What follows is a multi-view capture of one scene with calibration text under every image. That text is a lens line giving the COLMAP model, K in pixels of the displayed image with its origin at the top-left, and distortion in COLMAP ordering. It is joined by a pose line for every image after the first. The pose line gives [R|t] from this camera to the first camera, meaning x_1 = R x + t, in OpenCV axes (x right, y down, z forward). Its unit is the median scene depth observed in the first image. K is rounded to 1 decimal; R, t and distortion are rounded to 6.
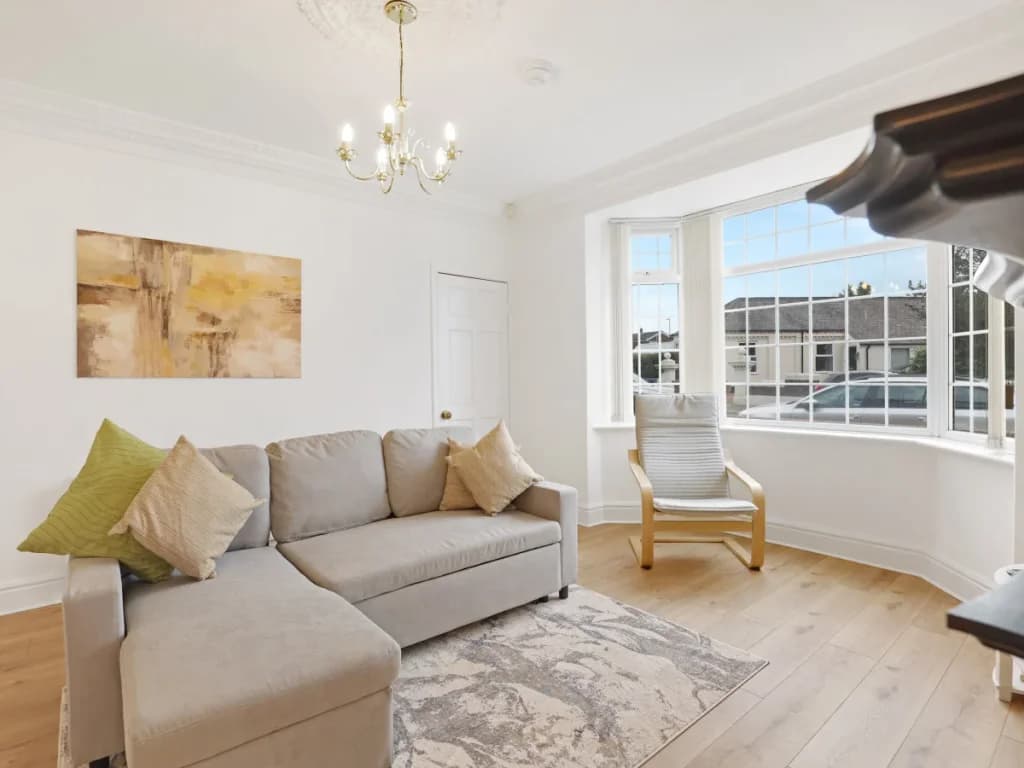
lens RADIAL K [[526.8, 0, 507.0], [0, 526.8, 383.5], [0, 0, 1]] dist [-0.034864, 0.002736]
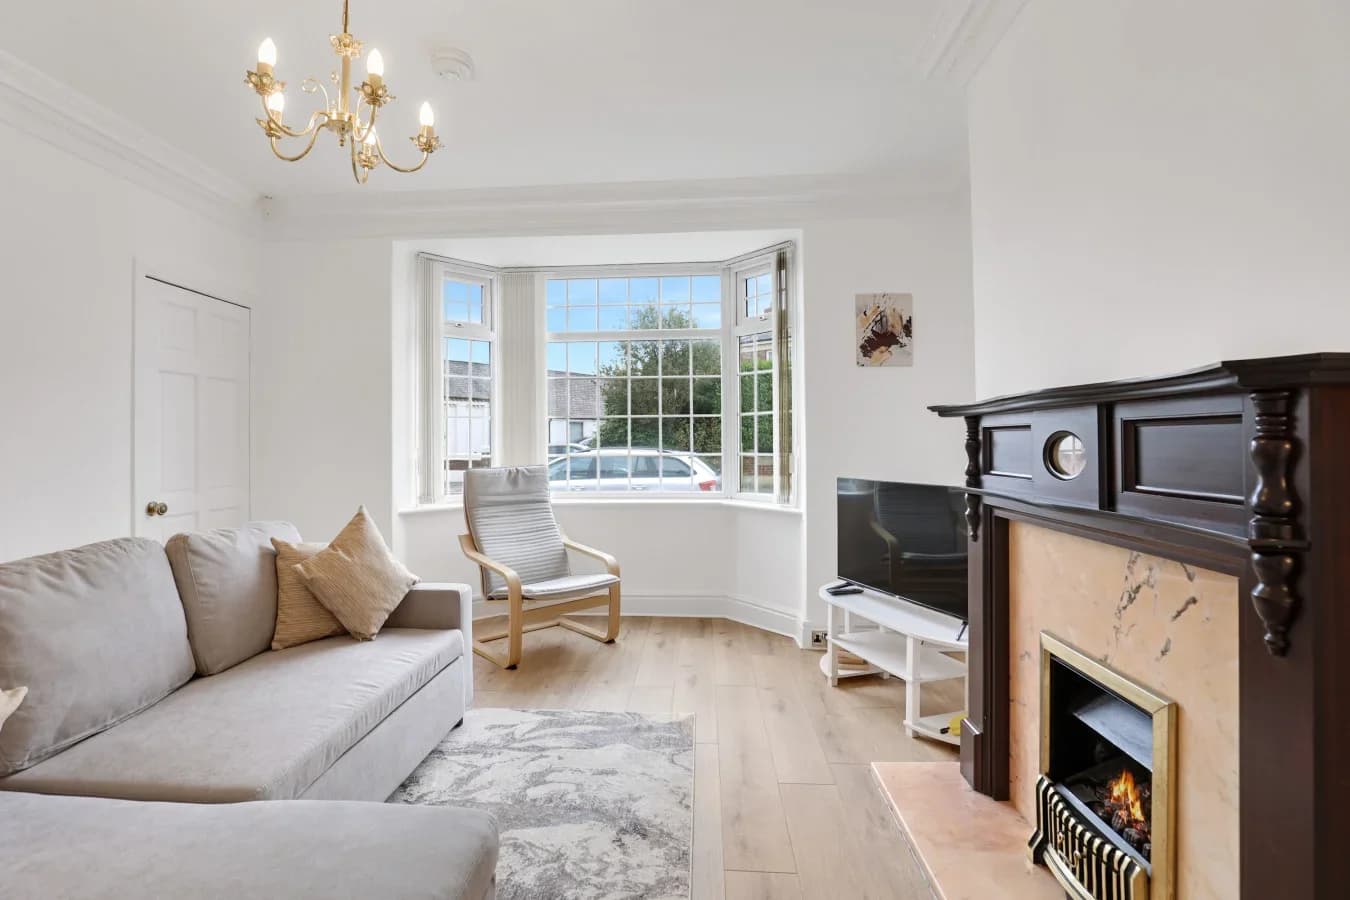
lens RADIAL K [[627.2, 0, 666.0], [0, 627.2, 436.3], [0, 0, 1]] dist [-0.025148, 0.000271]
pose [[0.680512, 0.017587, 0.732526, -0.379735], [0.006946, 0.999512, -0.030450, 0.003066], [-0.732704, 0.025810, 0.680058, 0.119908]]
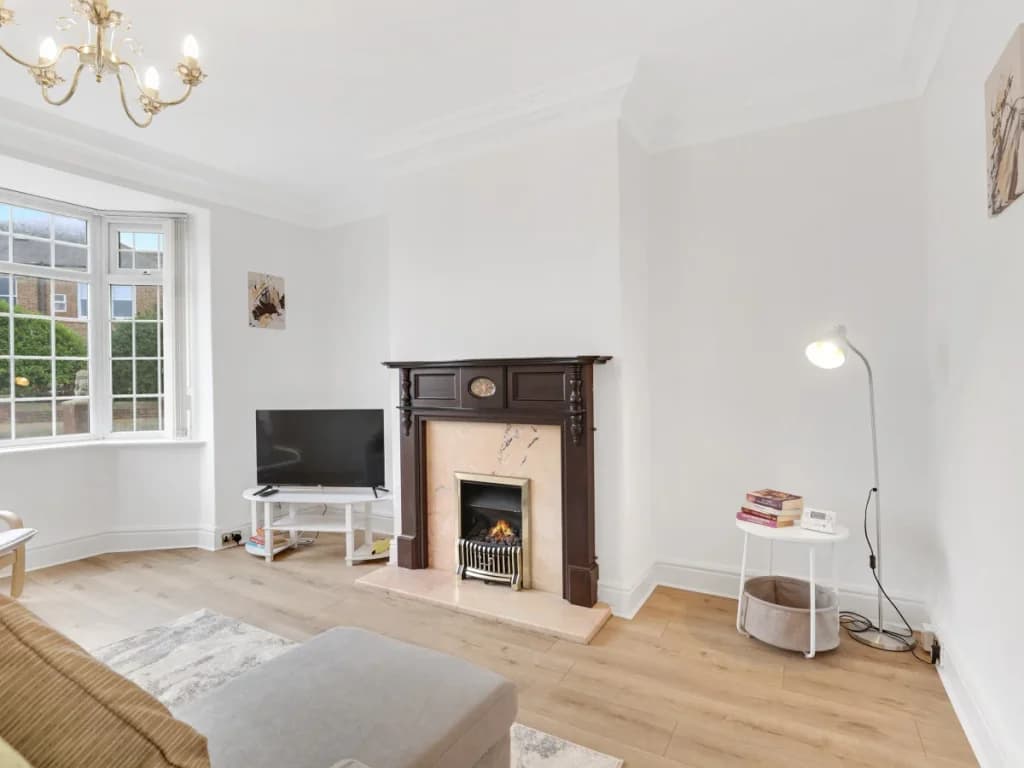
lens RADIAL K [[526.8, 0, 507.0], [0, 526.8, 383.5], [0, 0, 1]] dist [-0.034864, 0.002736]
pose [[-0.356084, 0.012661, 0.934368, -0.756567], [0.029543, 0.999561, -0.002286, 0.001573], [-0.933987, 0.026790, -0.356302, 0.577539]]
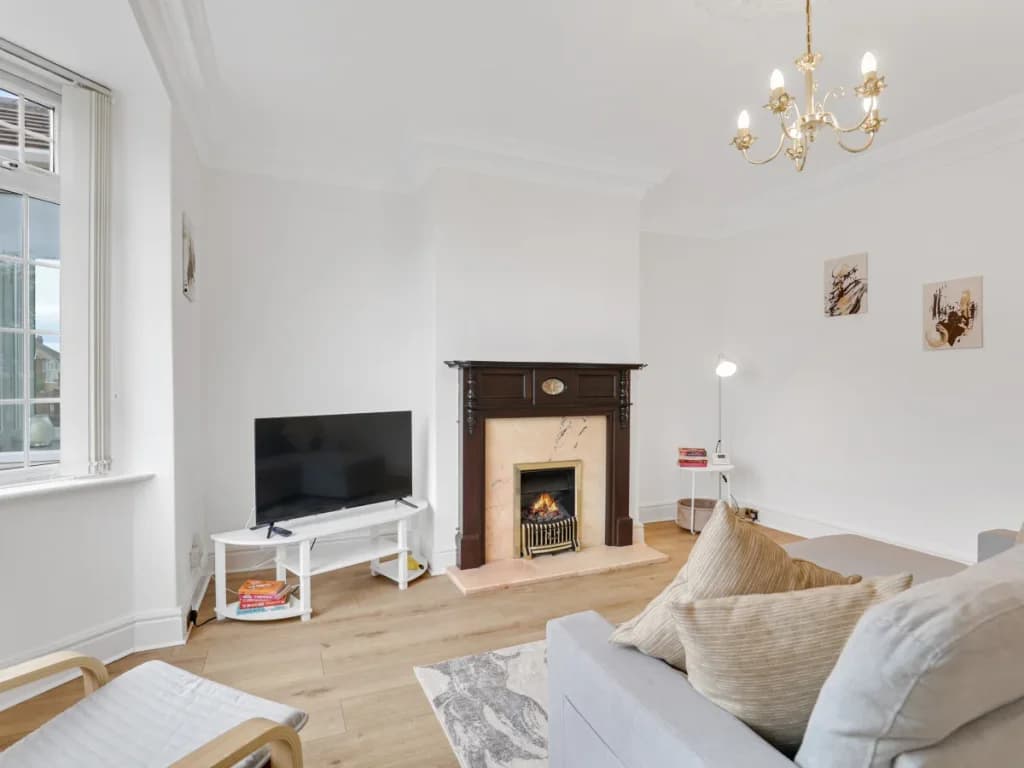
lens RADIAL K [[526.8, 0, 507.0], [0, 526.8, 383.5], [0, 0, 1]] dist [-0.034864, 0.002736]
pose [[-0.960197, 0.010342, 0.279132, 0.033294], [0.015649, 0.999737, 0.016792, -0.024953], [-0.278885, 0.020492, -0.960106, 1.488656]]
